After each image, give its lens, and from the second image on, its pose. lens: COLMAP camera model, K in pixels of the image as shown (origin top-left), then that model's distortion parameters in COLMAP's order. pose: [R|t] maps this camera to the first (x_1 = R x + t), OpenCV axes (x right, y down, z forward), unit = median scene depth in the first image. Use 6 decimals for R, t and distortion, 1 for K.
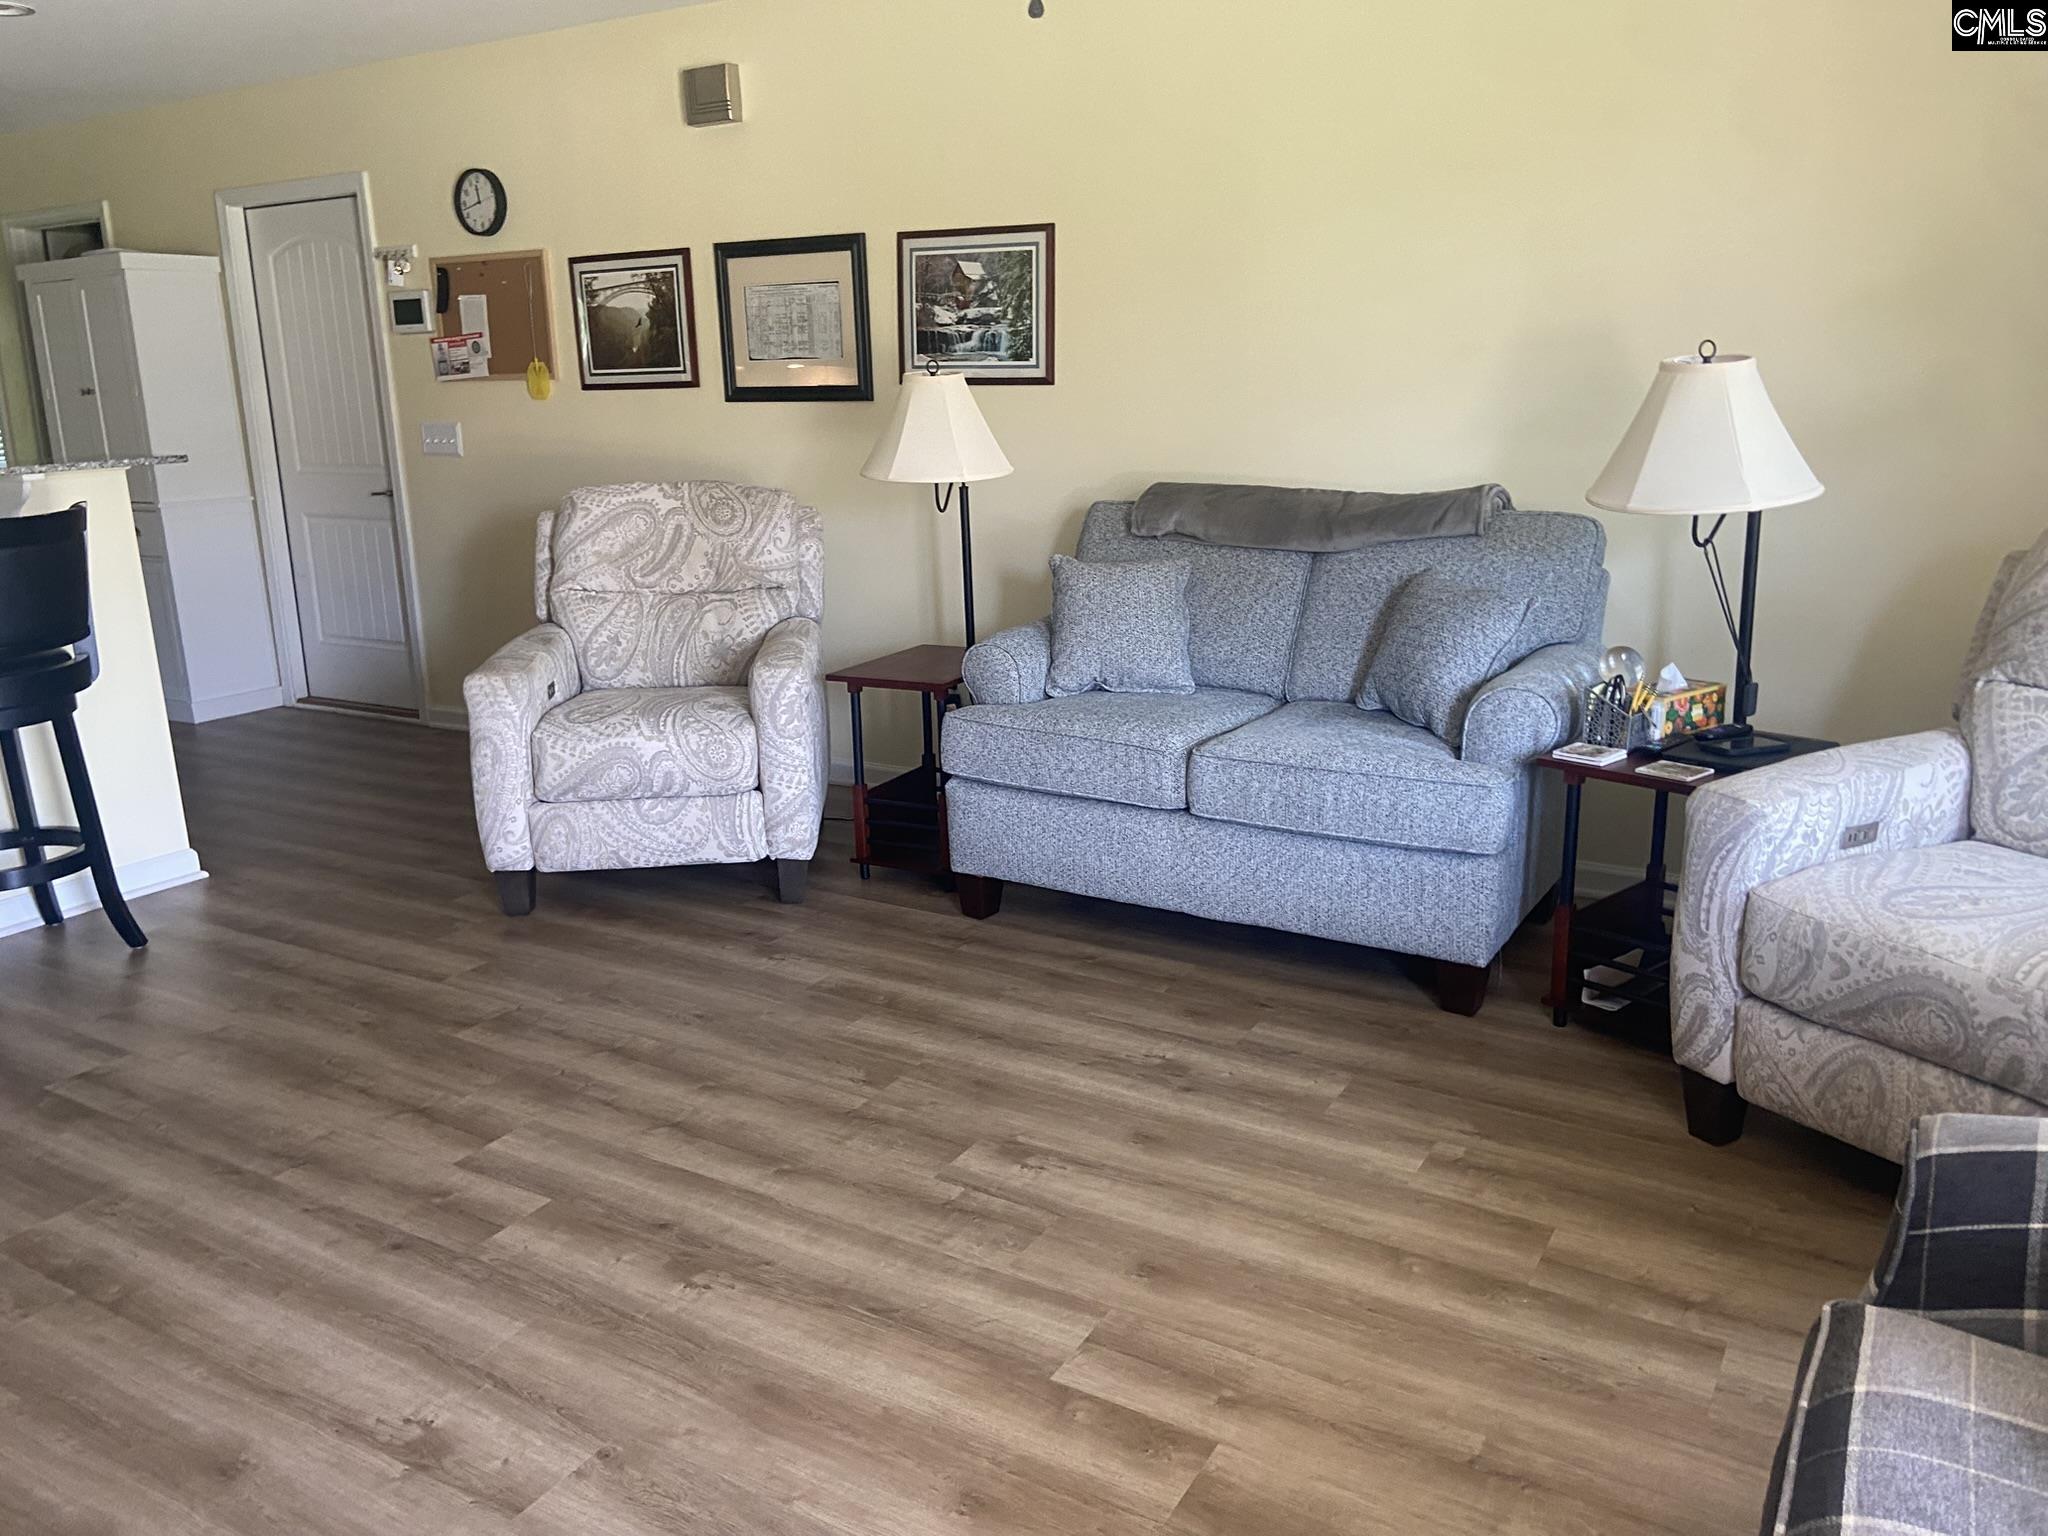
lens RADIAL K [[1552.3, 0, 1011.3], [0, 1552.3, 748.9], [0, 0, 1]] dist [0.106928, -0.128708]
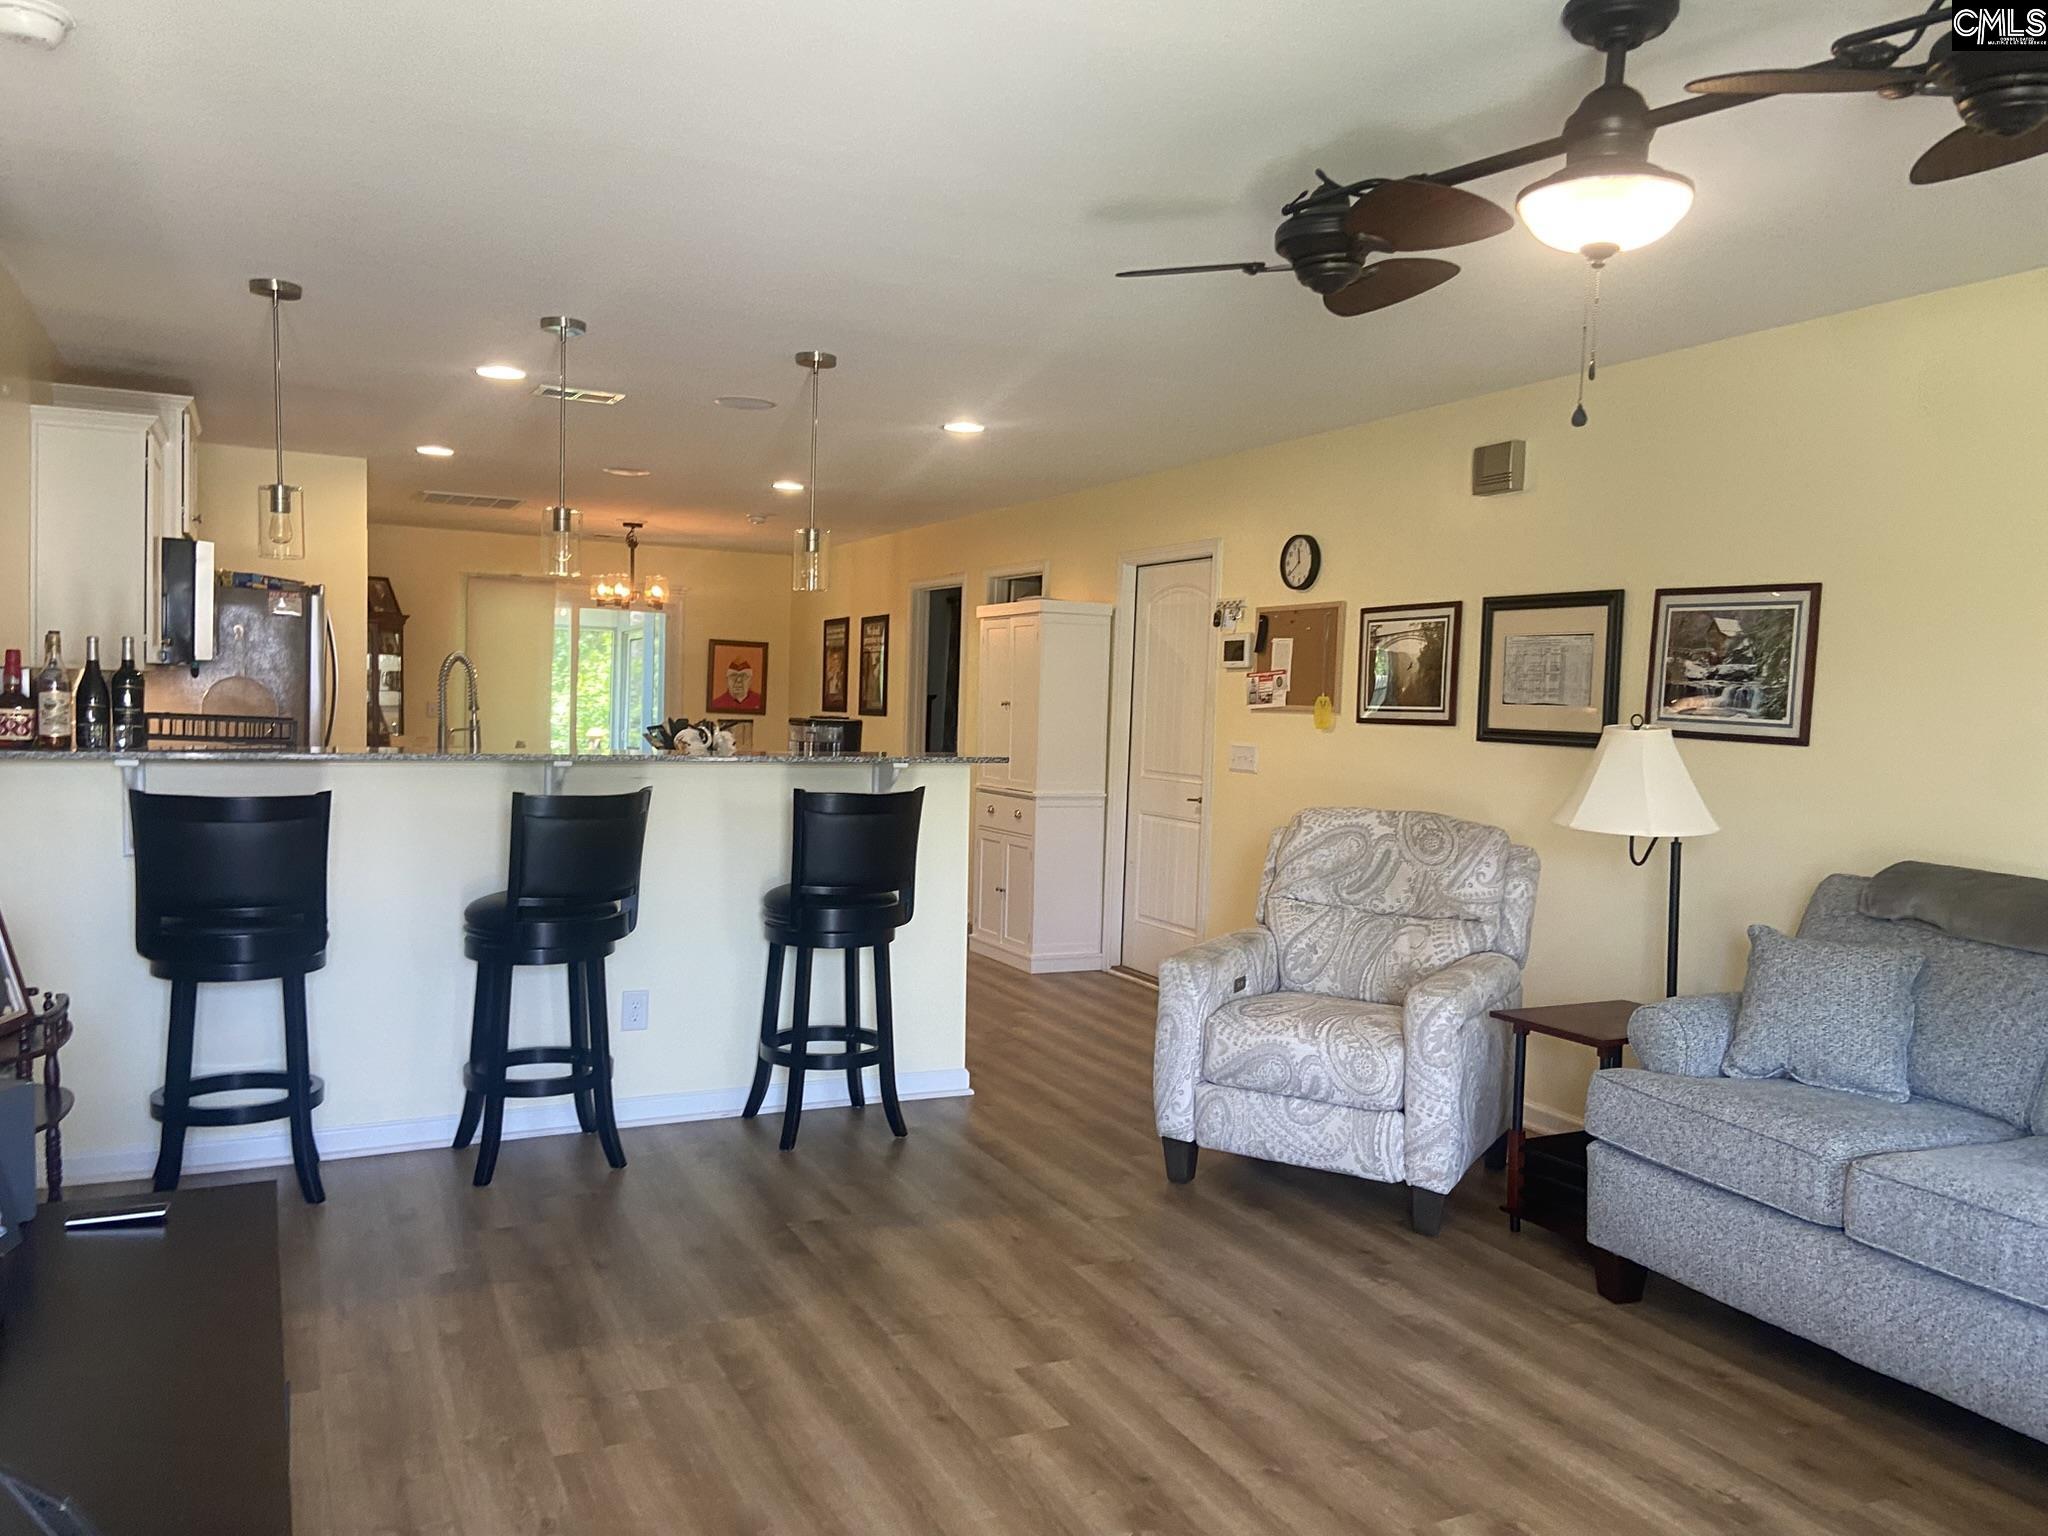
lens RADIAL K [[1552.3, 0, 988.3], [0, 1552.3, 770.7], [0, 0, 1]] dist [0.106928, -0.128708]
pose [[0.827075, 0.078095, -0.556639, 0.177037], [-0.181119, 0.974509, -0.132393, -0.006600], [0.532111, 0.210317, 0.820137, -0.036876]]
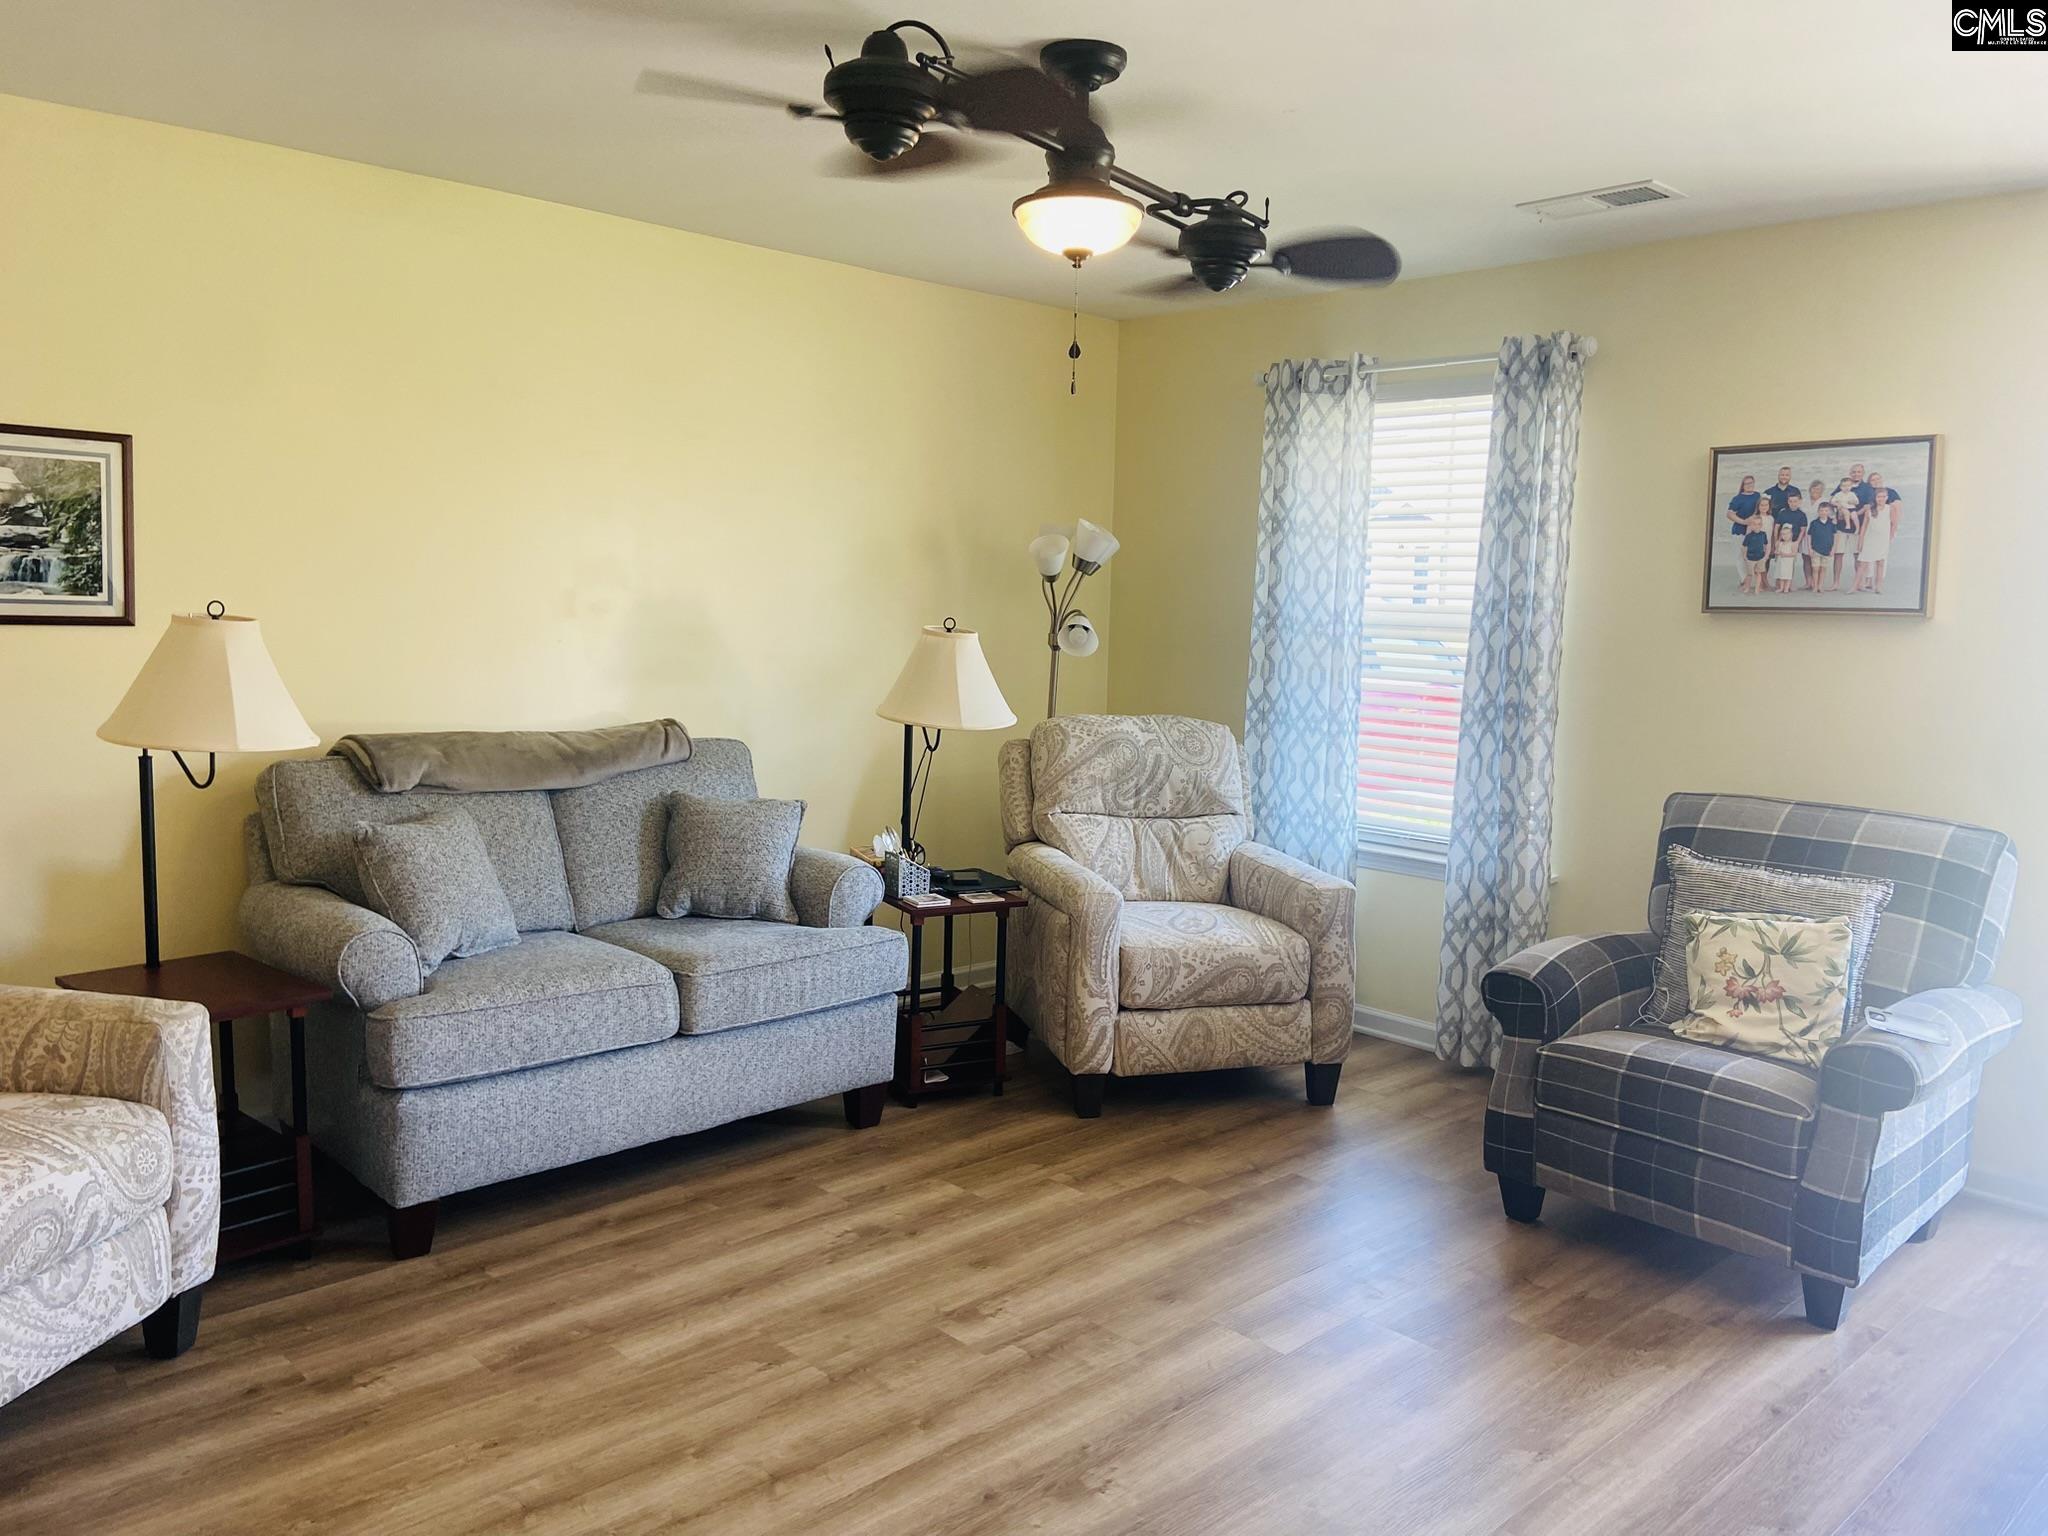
lens RADIAL K [[1552.3, 0, 1019.5], [0, 1552.3, 759.6], [0, 0, 1]] dist [0.106928, -0.128708]
pose [[0.249391, -0.074762, 0.965513, -0.771004], [0.200981, 0.979303, 0.023917, -0.111826], [-0.947318, 0.188085, 0.259255, 0.439579]]
